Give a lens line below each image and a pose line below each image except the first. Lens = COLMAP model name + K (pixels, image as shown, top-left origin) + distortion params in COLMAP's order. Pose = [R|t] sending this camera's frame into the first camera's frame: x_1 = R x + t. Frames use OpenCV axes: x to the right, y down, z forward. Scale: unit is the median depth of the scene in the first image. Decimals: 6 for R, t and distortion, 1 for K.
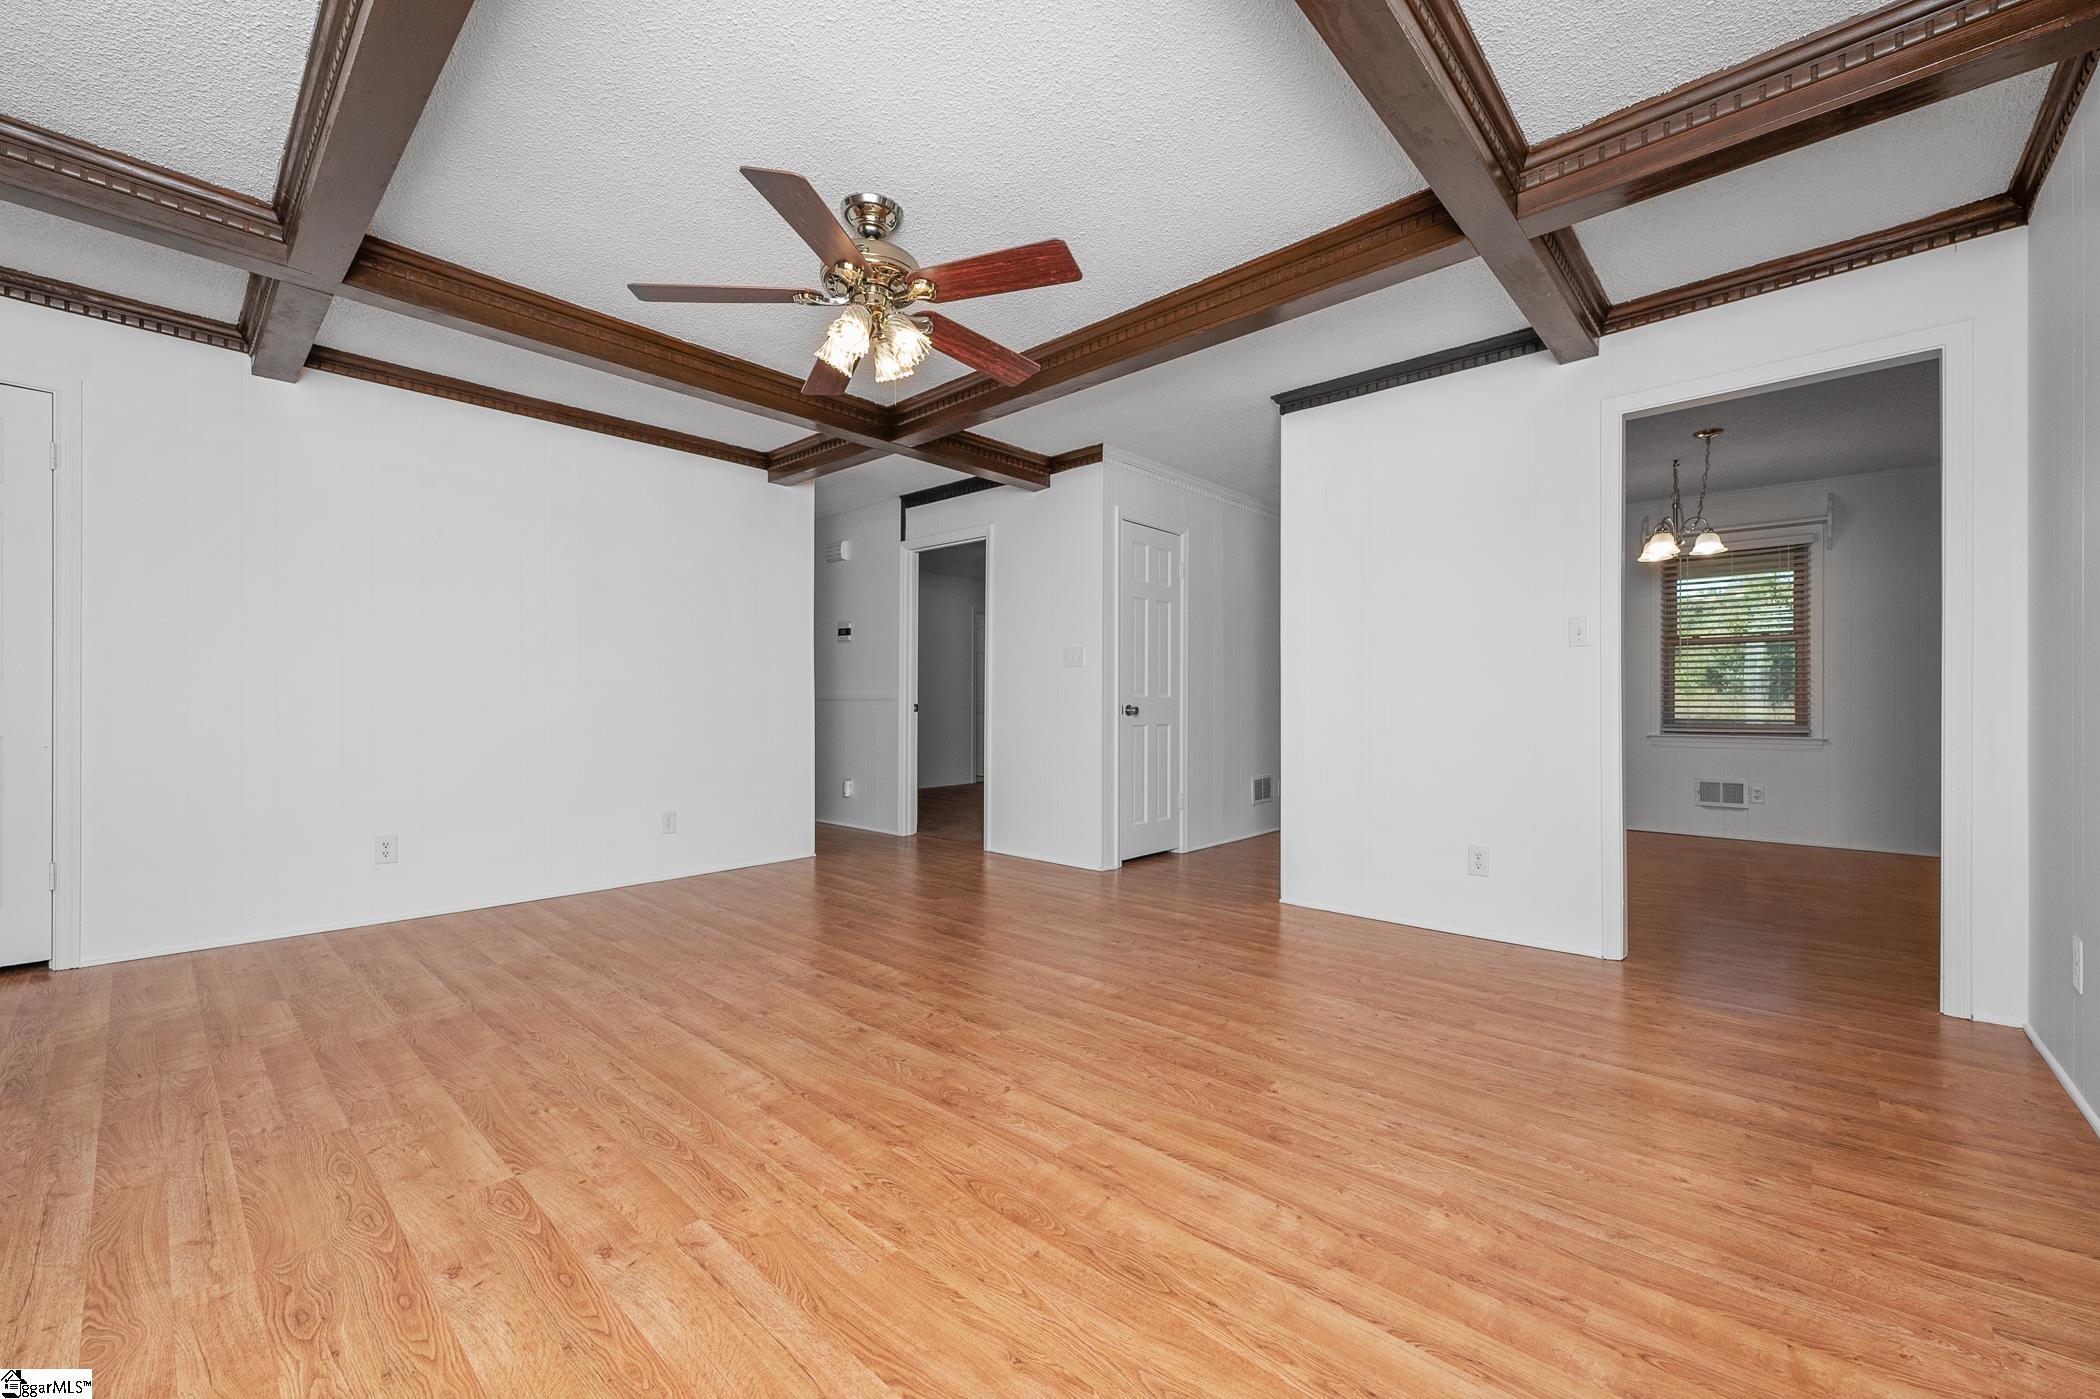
lens RADIAL K [[834.7, 0, 1045.3], [0, 834.7, 702.2], [0, 0, 1]] dist [-0.007290, 0.000718]
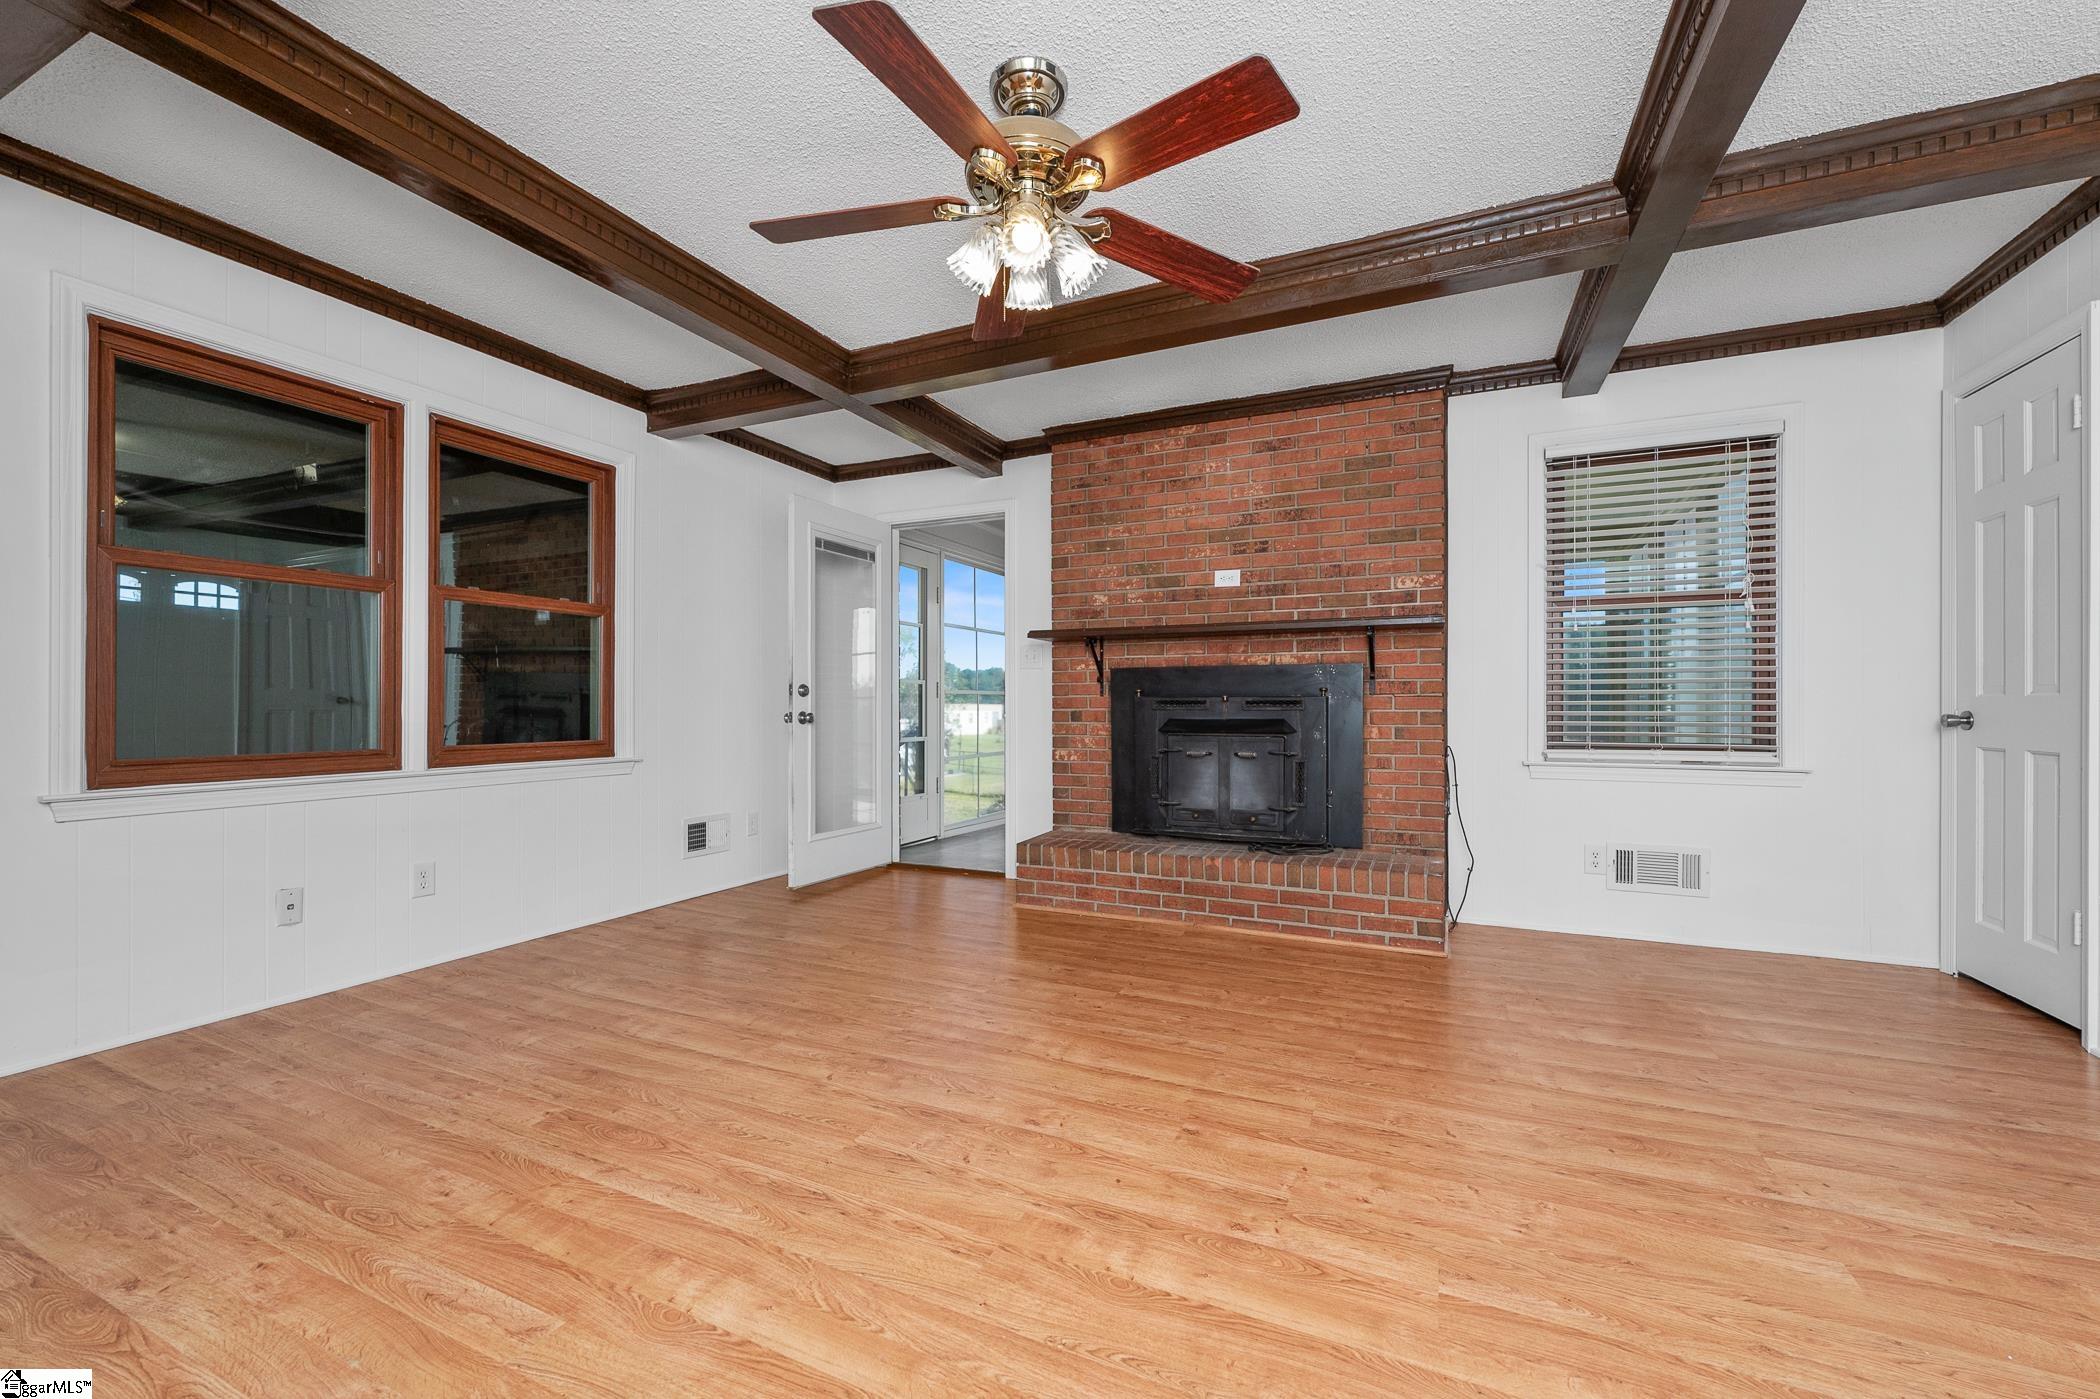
lens RADIAL K [[834.7, 0, 1061.5], [0, 834.7, 703.8], [0, 0, 1]] dist [-0.007290, 0.000718]
pose [[-0.947165, -0.002433, -0.320739, 0.014642], [-0.000121, 0.999974, -0.007228, -0.006845], [0.320748, -0.006807, -0.947140, 1.884445]]
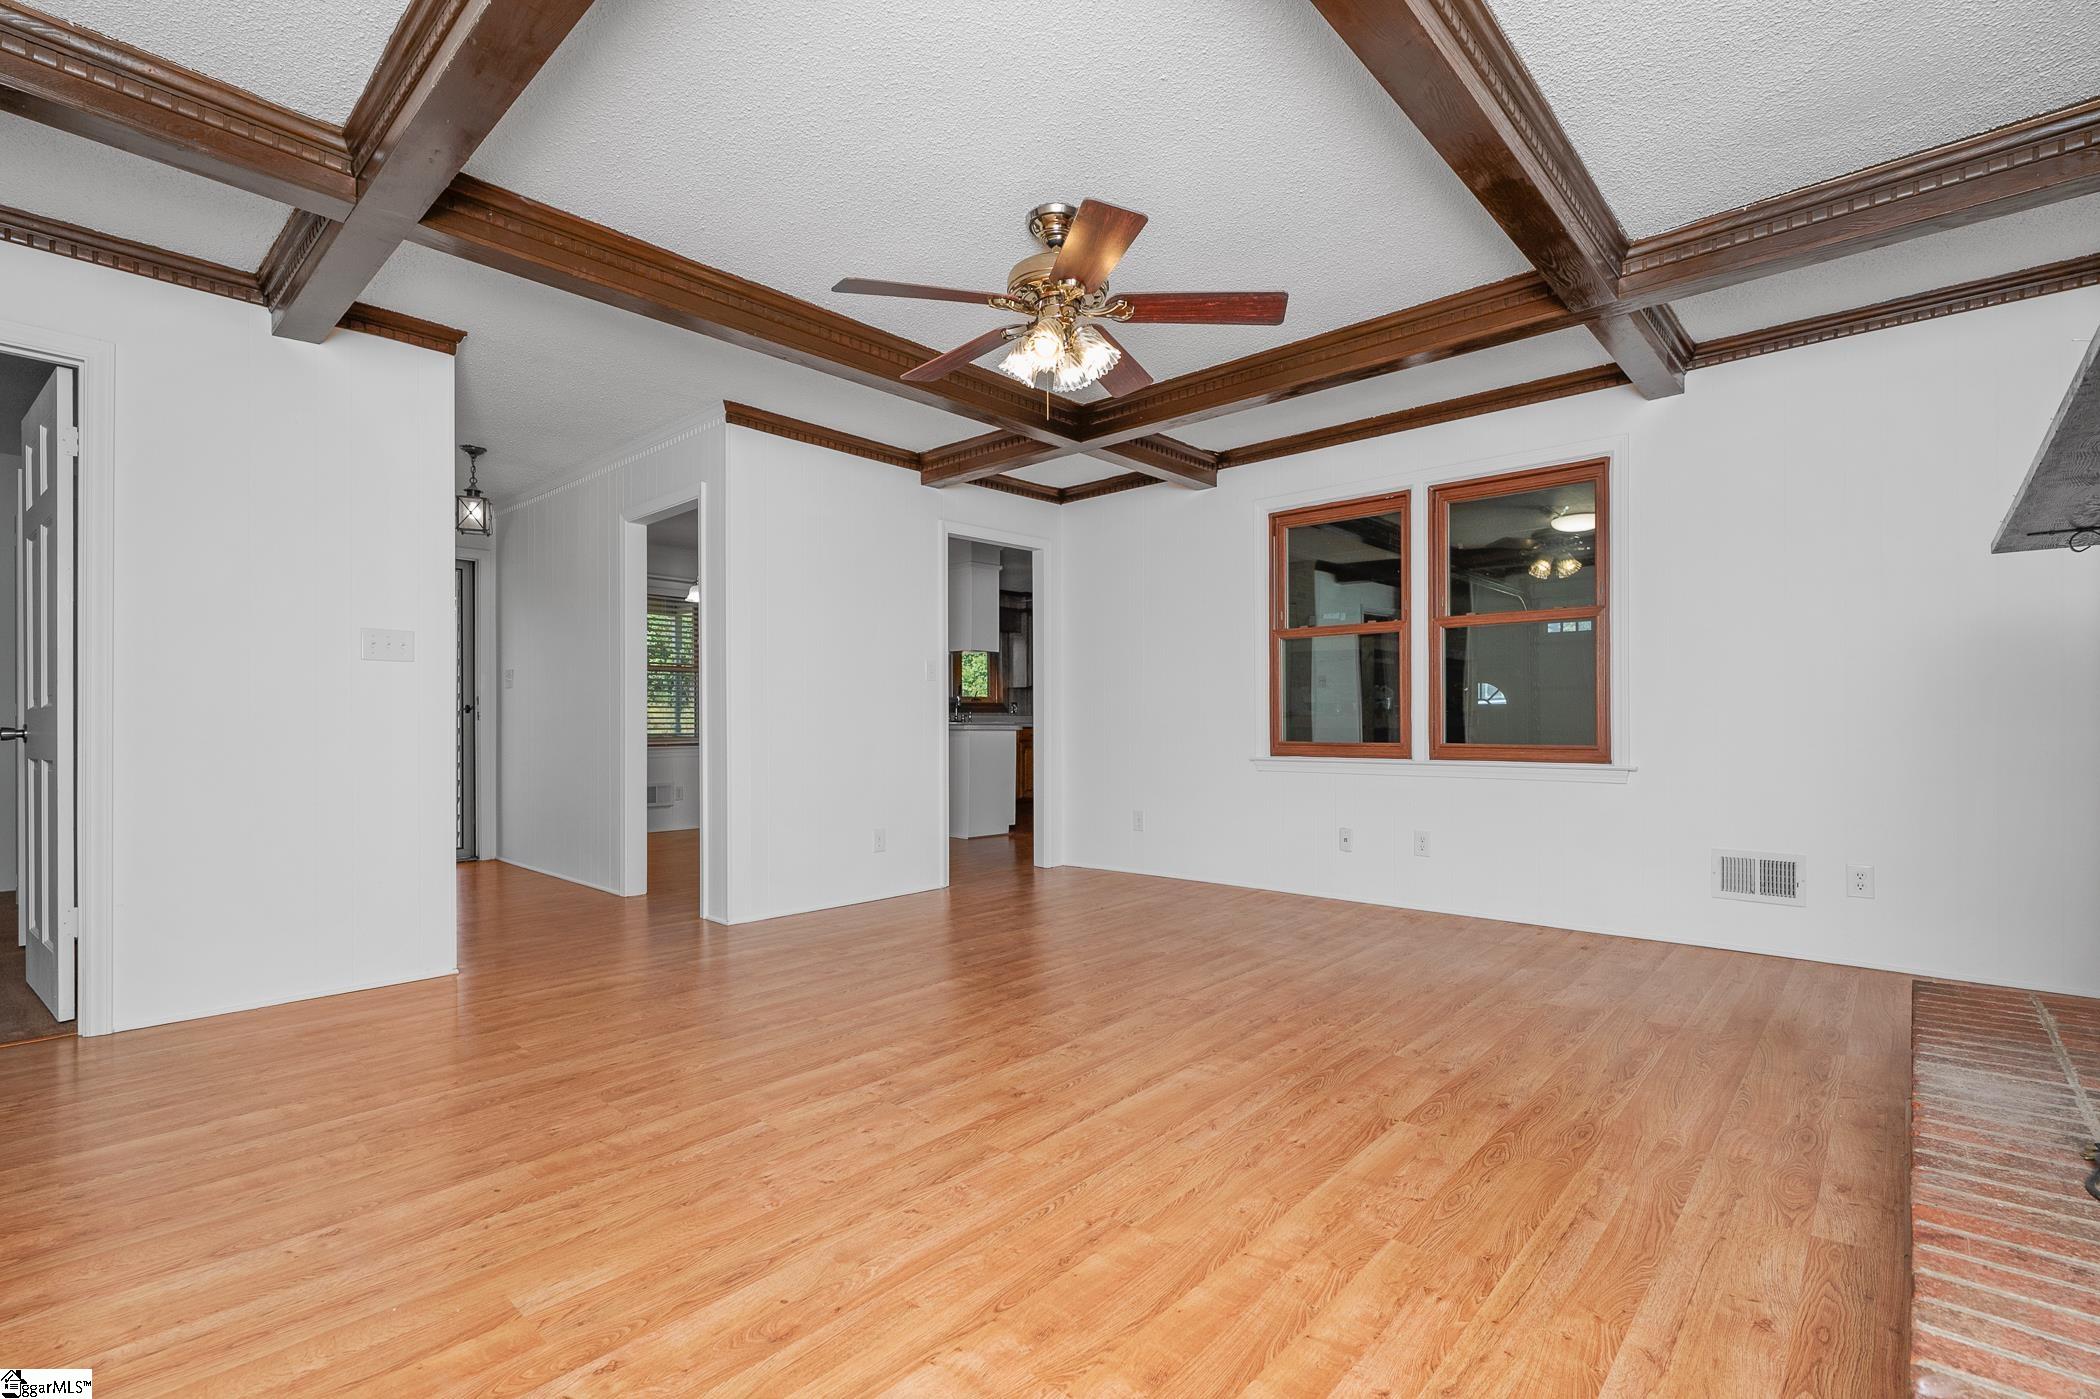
lens RADIAL K [[961.1, 0, 1059.0], [0, 961.1, 713.8], [0, 0, 1]] dist [-0.002438, 0.000202]
pose [[-0.014303, 0.004177, 0.999889, -1.456208], [0.000595, 0.999991, -0.004169, -0.000844], [-0.999898, 0.000535, -0.014306, 1.096101]]
